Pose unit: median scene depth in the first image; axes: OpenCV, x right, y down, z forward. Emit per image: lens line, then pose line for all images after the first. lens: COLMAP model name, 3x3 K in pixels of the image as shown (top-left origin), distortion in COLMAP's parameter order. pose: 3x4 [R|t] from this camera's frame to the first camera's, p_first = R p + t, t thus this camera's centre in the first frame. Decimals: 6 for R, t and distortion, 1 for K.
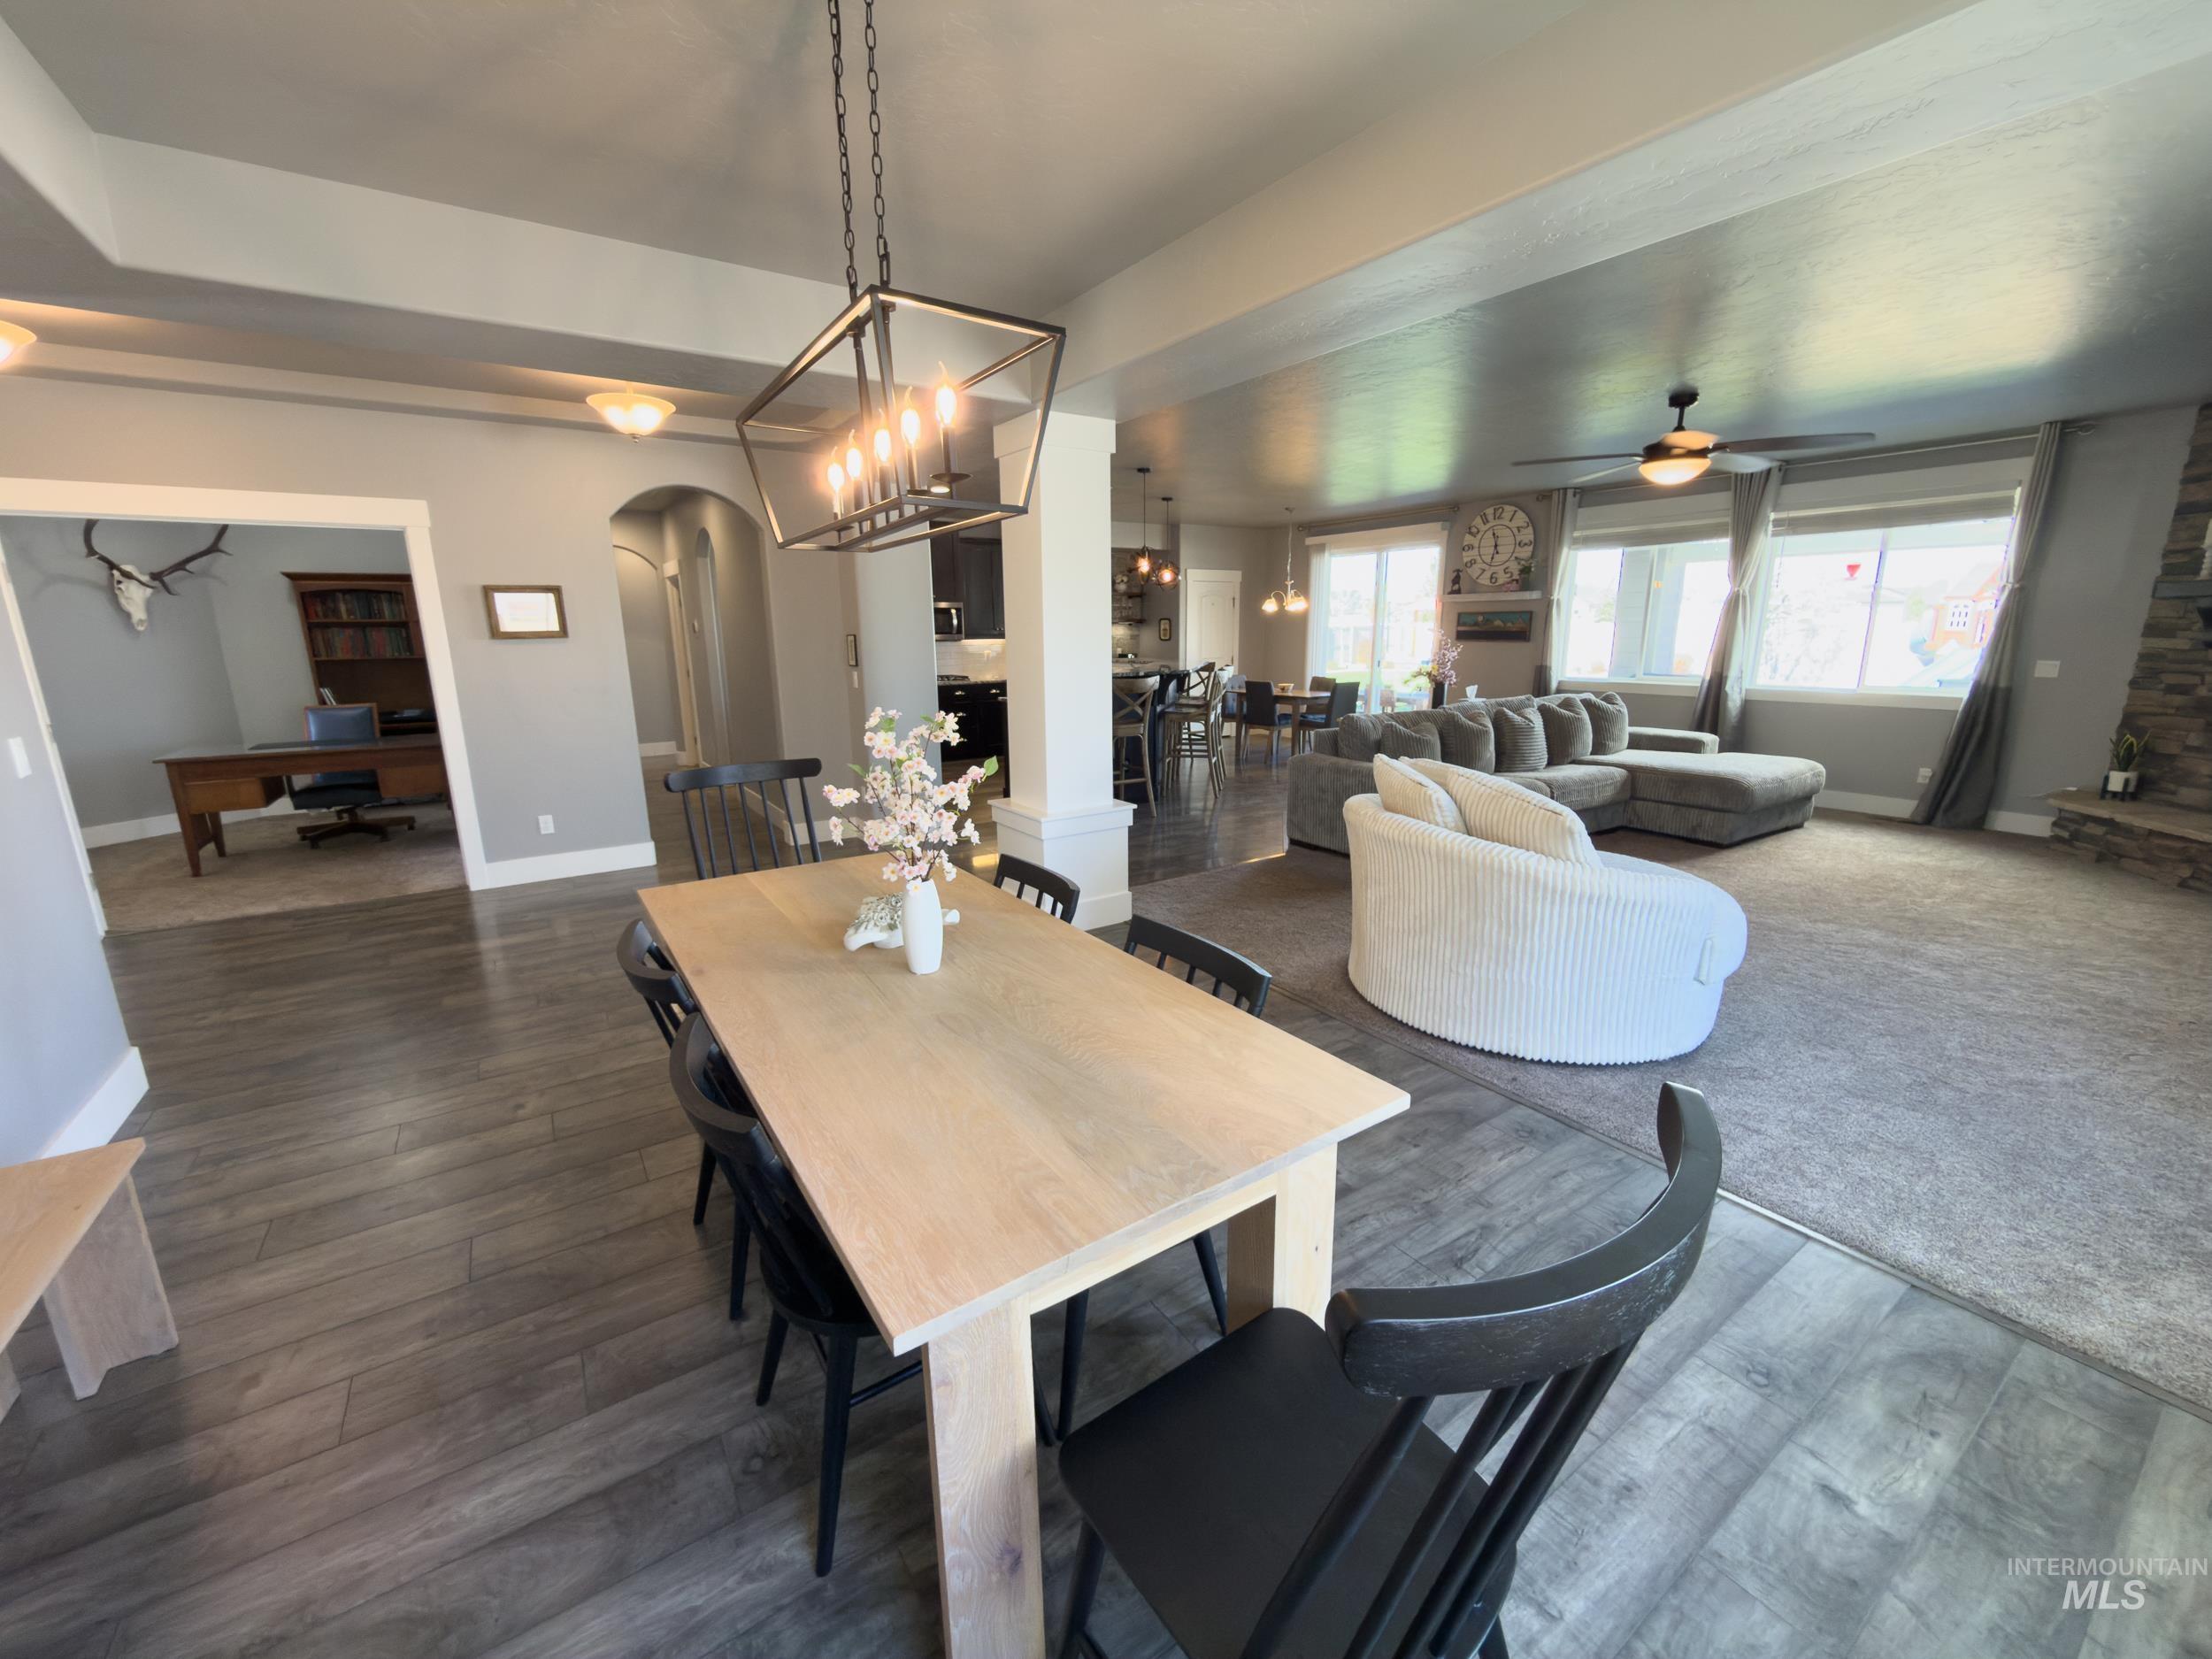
lens RADIAL K [[879.6, 0, 1101.9], [0, 879.6, 831.2], [0, 0, 1]] dist [0.001939, -0.000380]
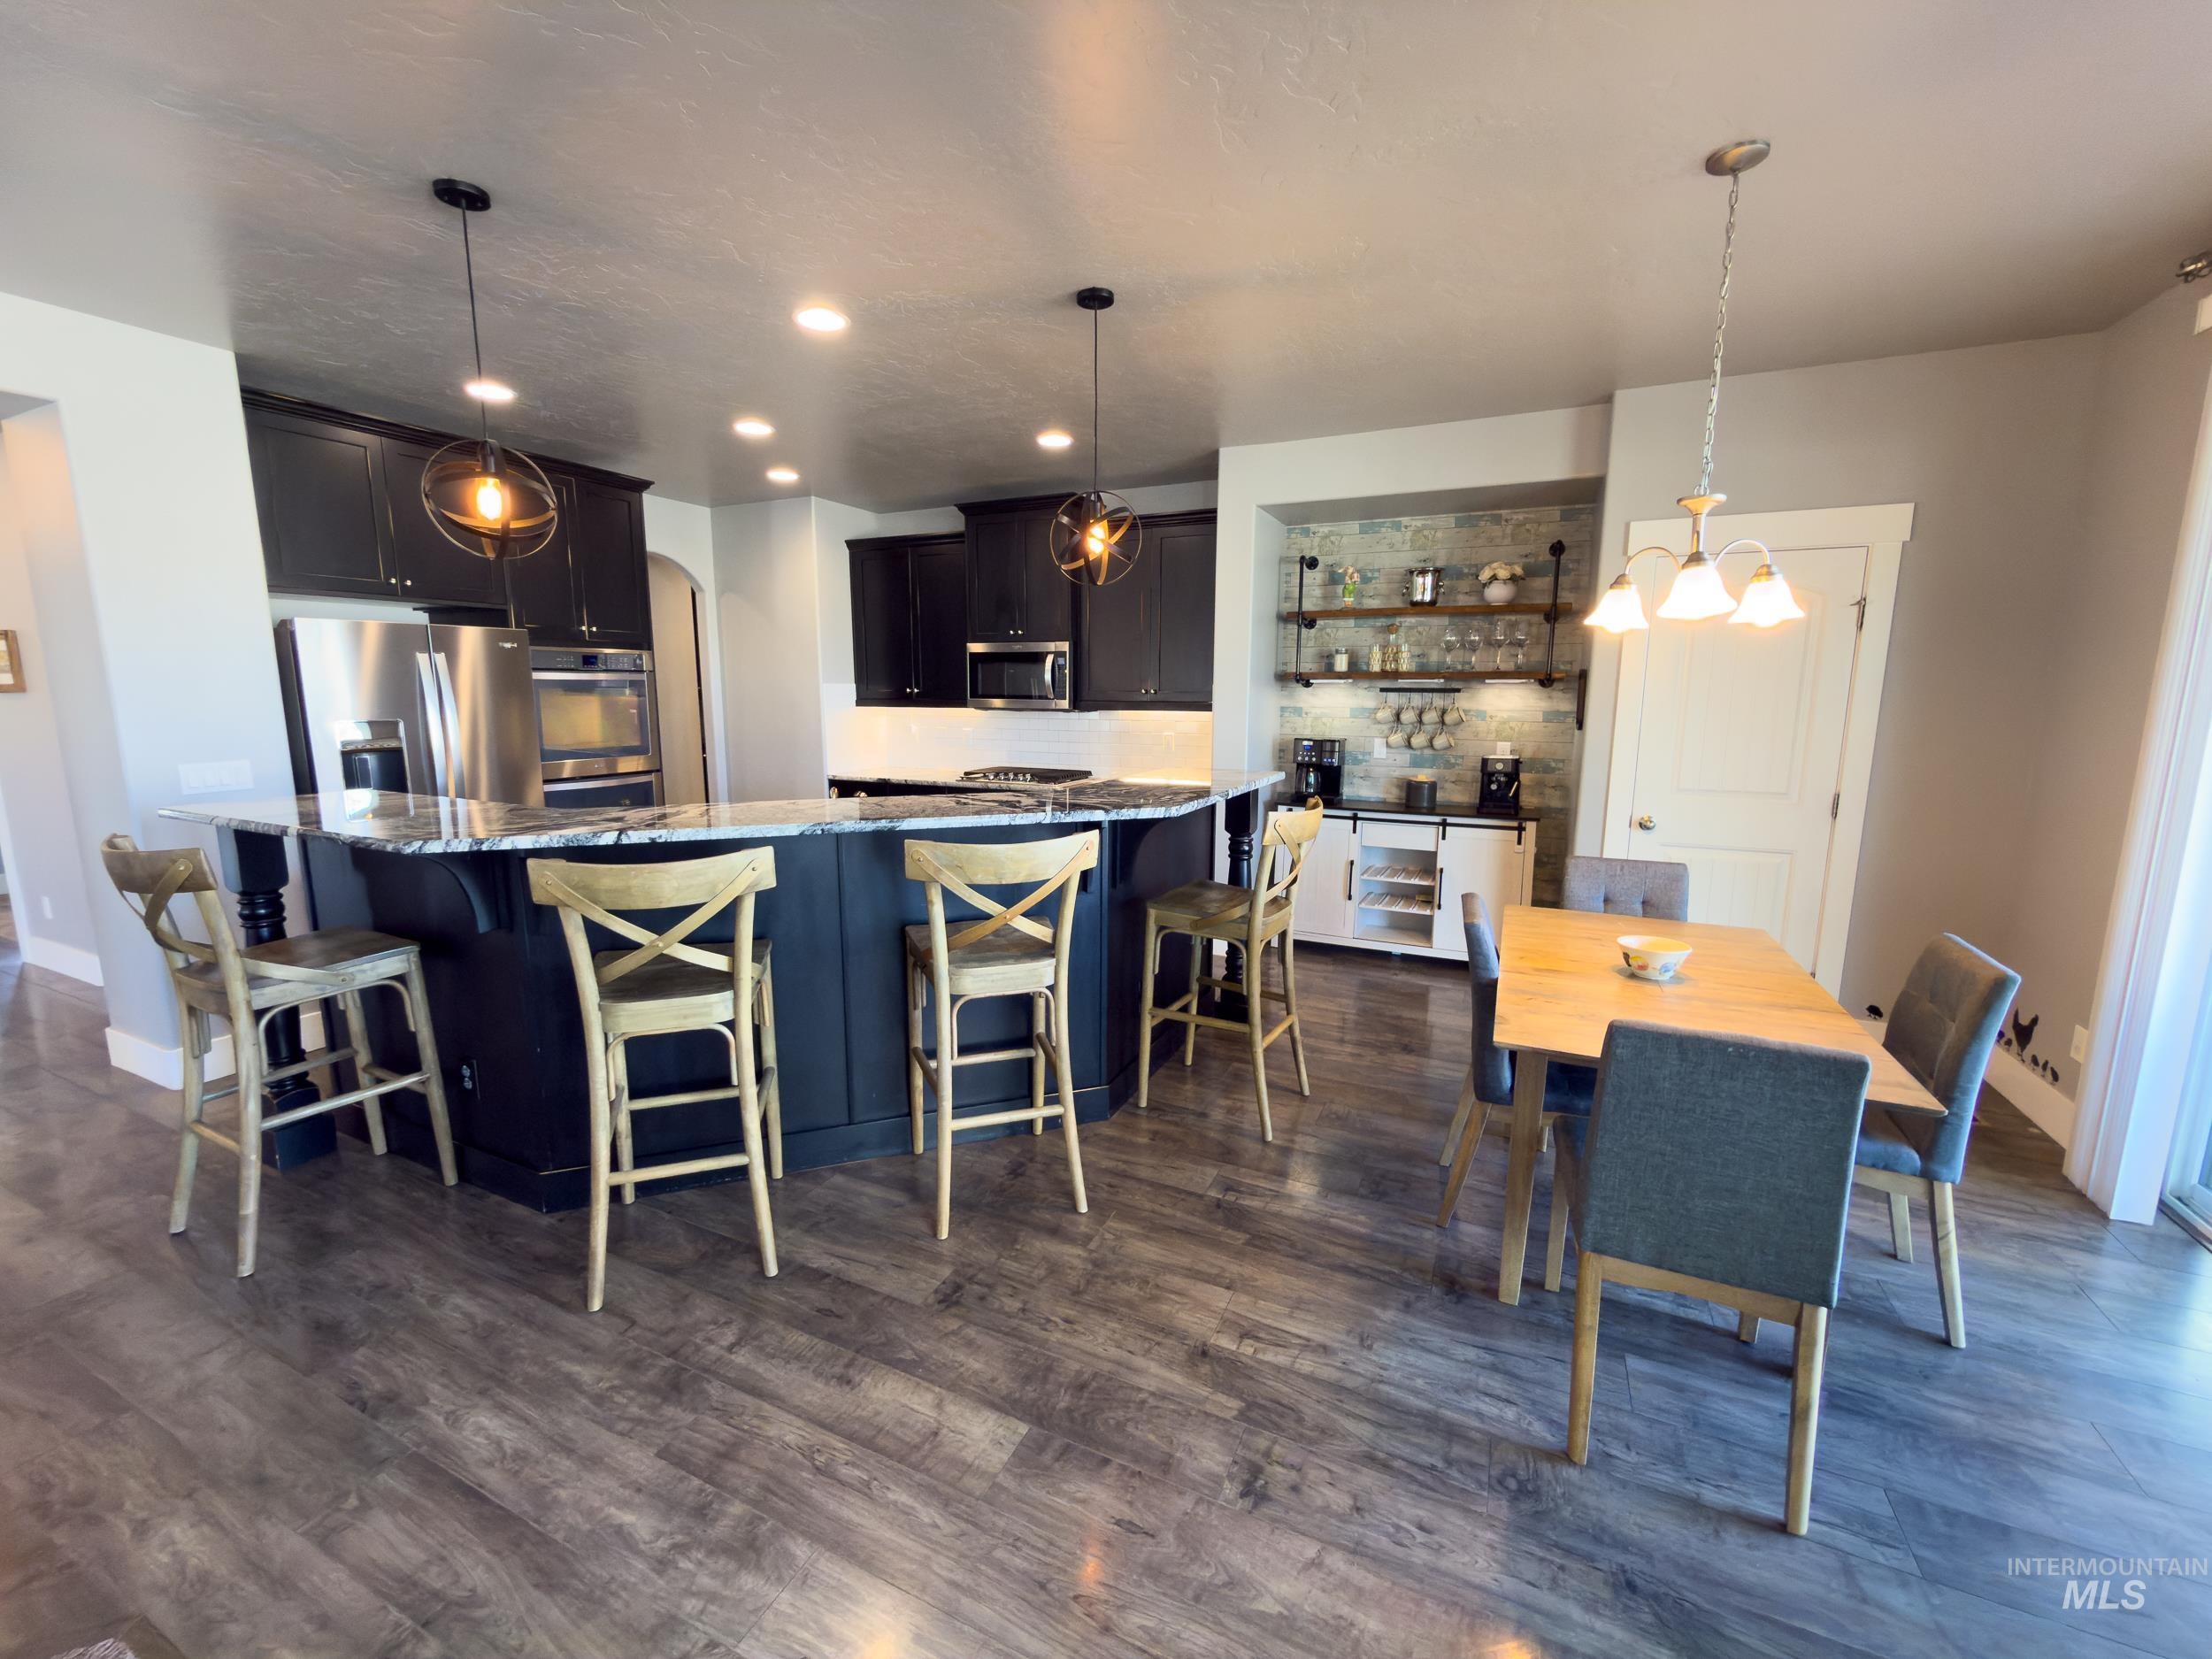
lens RADIAL K [[879.6, 0, 1106.3], [0, 879.6, 832.4], [0, 0, 1]] dist [0.001939, -0.000380]
pose [[0.510712, 0.150348, -0.846504, 0.460105], [-0.203237, 0.977798, 0.051050, -0.252274], [0.835385, 0.145969, 0.529930, 1.062506]]
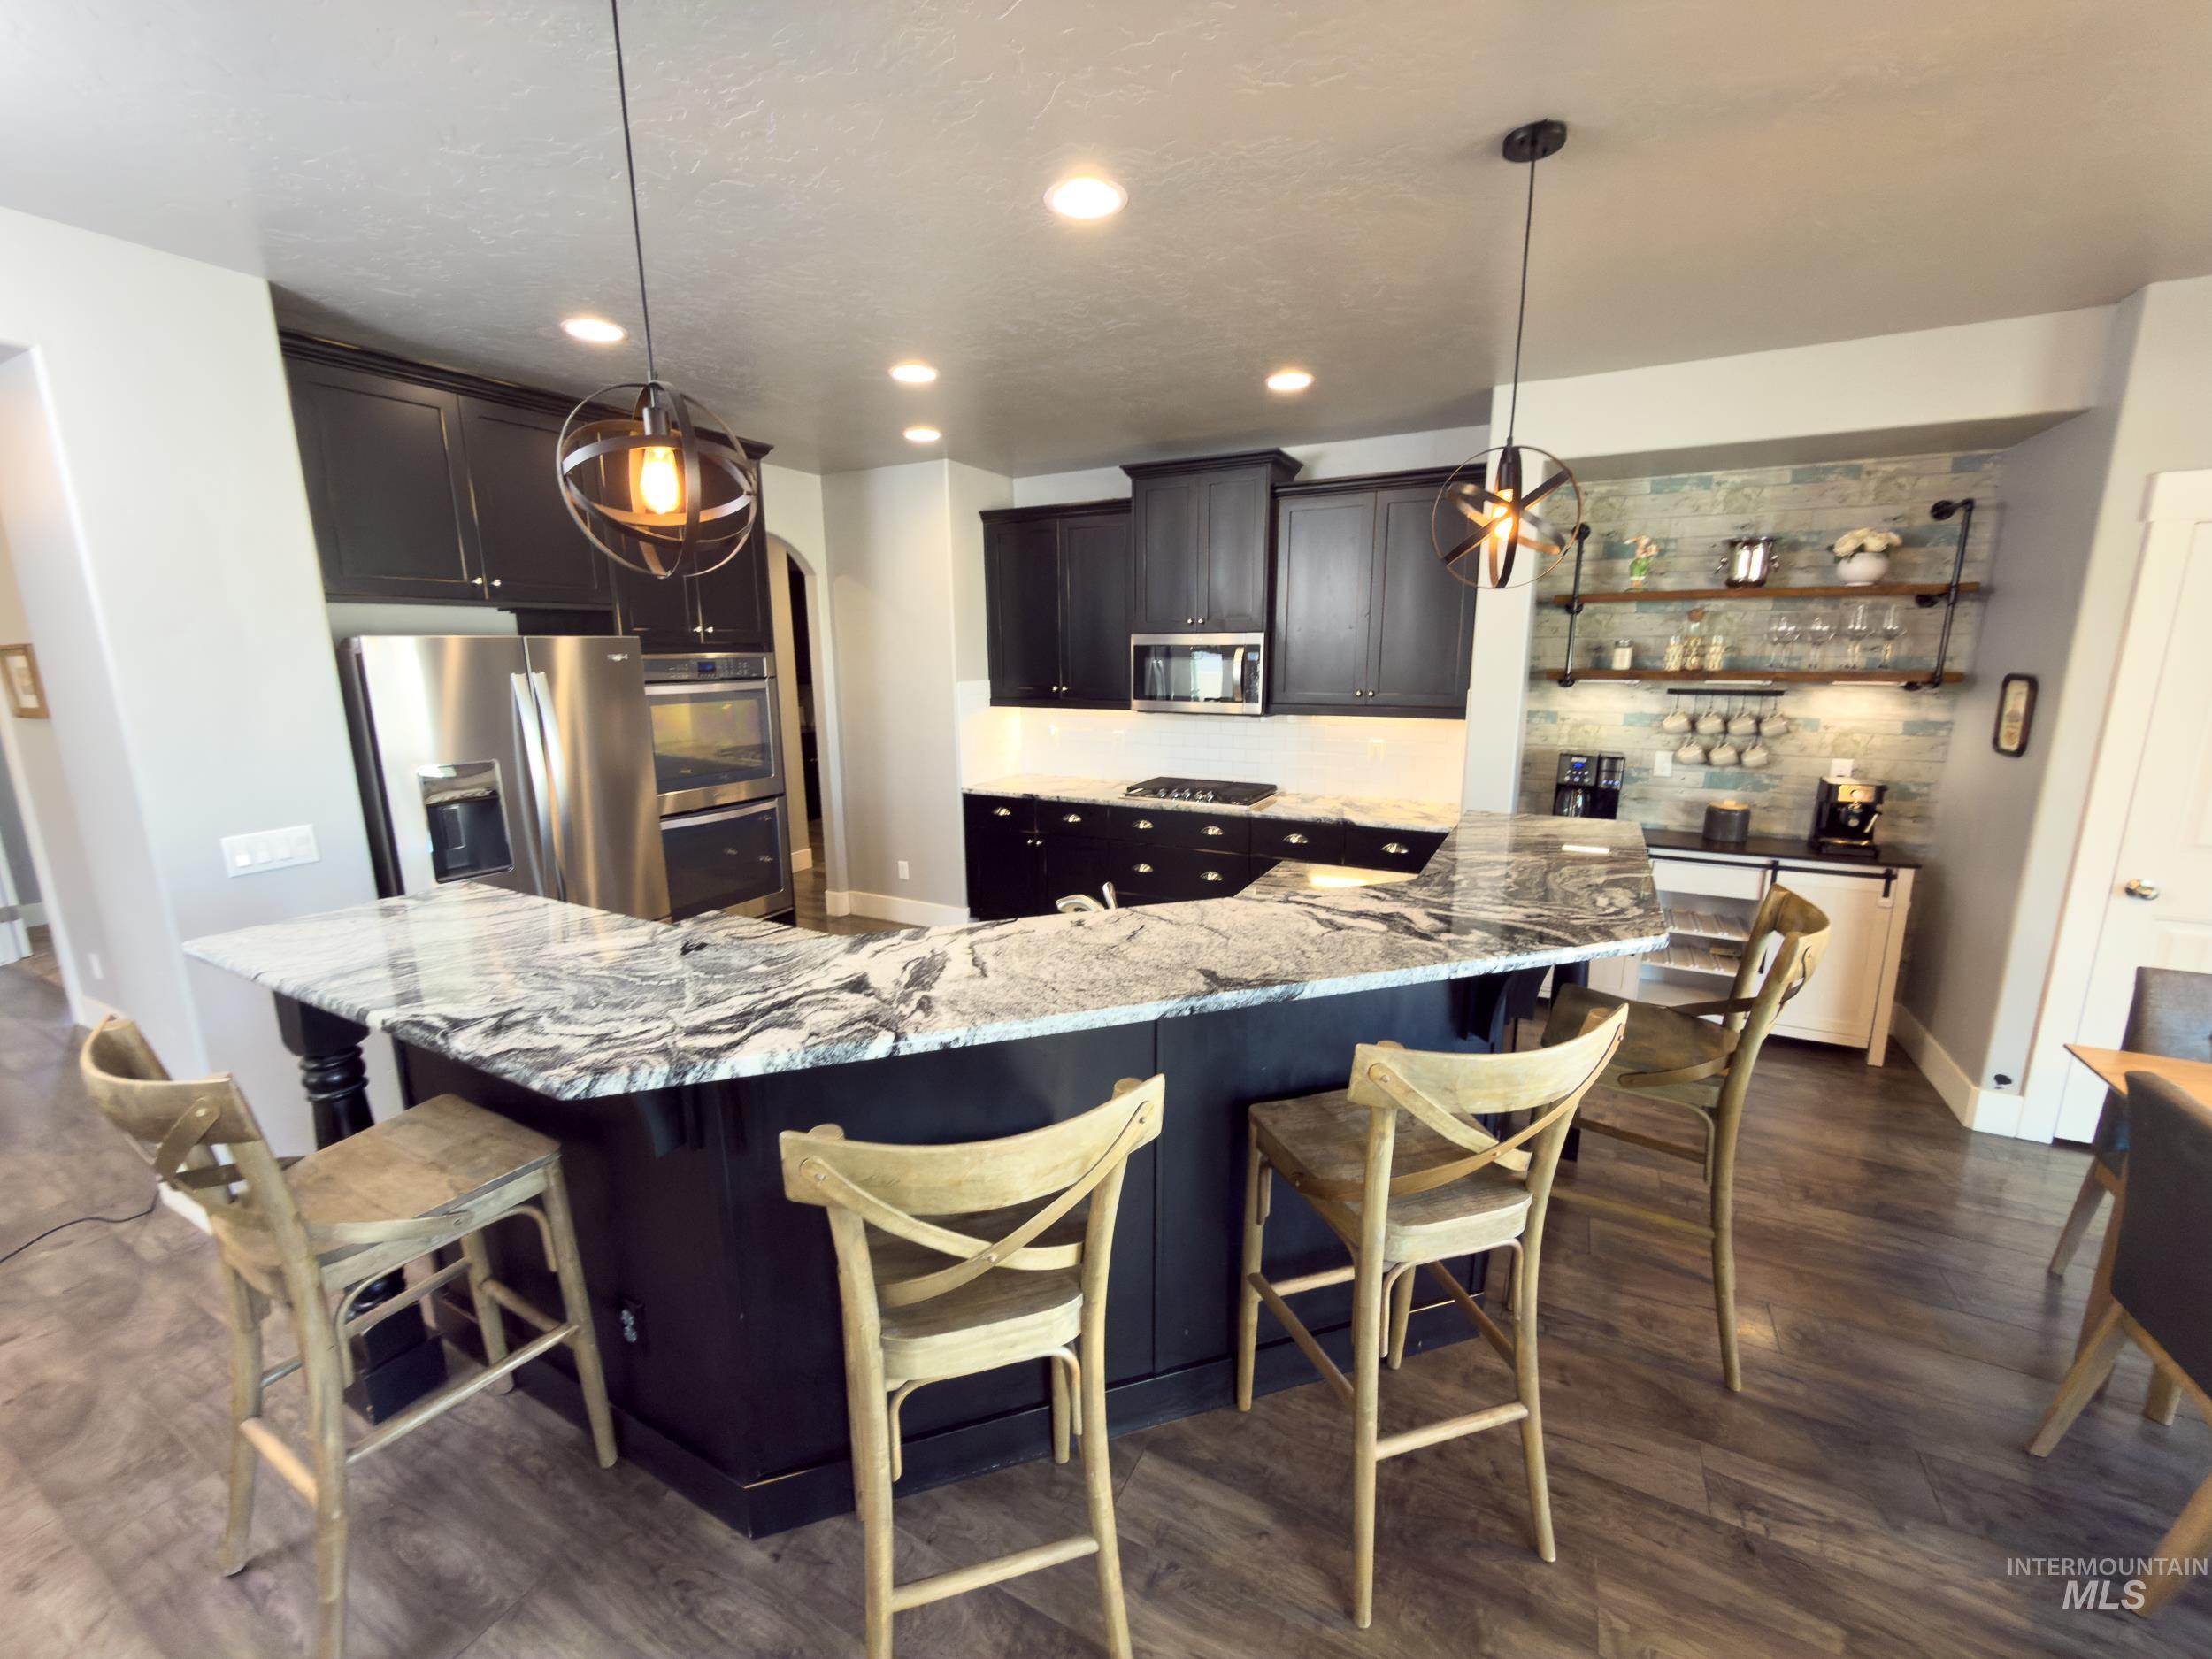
lens RADIAL K [[879.6, 0, 1110.5], [0, 879.6, 833.5], [0, 0, 1]] dist [0.001939, -0.000380]
pose [[0.475650, 0.187485, -0.859422, 0.288664], [-0.196568, 0.974970, 0.103901, -0.272190], [0.857390, 0.119515, 0.500598, 1.024477]]
